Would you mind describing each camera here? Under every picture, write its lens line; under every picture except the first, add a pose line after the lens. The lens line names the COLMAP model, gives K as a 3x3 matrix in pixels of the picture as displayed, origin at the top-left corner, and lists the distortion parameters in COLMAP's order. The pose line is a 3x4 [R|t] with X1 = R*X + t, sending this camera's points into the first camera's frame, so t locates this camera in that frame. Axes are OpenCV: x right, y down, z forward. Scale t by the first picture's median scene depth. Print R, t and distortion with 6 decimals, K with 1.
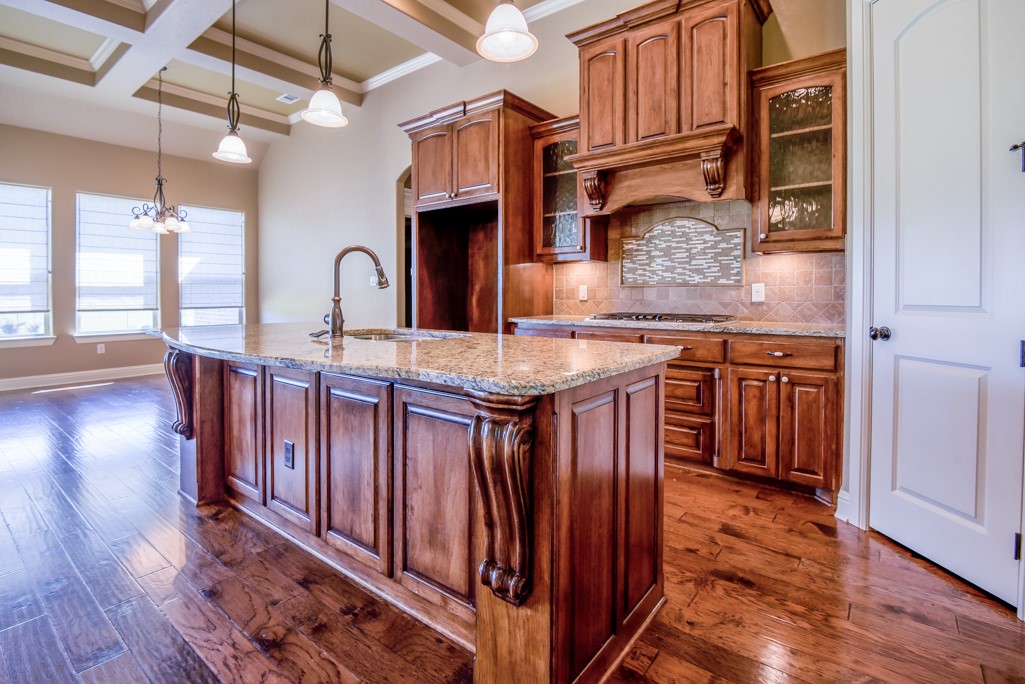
lens RADIAL K [[494.9, 0, 522.7], [0, 494.9, 297.7], [0, 0, 1]] dist [-0.017257, -0.001425]
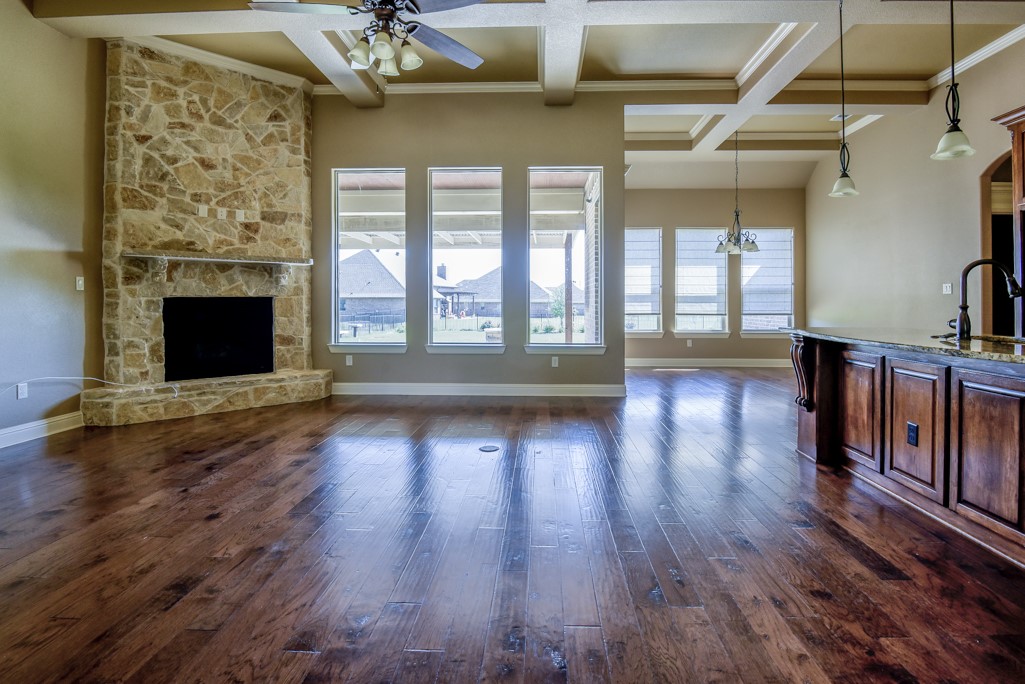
lens RADIAL K [[494.9, 0, 542.6], [0, 494.9, 296.4], [0, 0, 1]] dist [-0.017257, -0.001425]
pose [[0.587601, -0.005824, -0.809130, -0.025765], [-0.010965, 0.999825, -0.015159, 0.005438], [0.809076, 0.017779, 0.587435, -0.372126]]
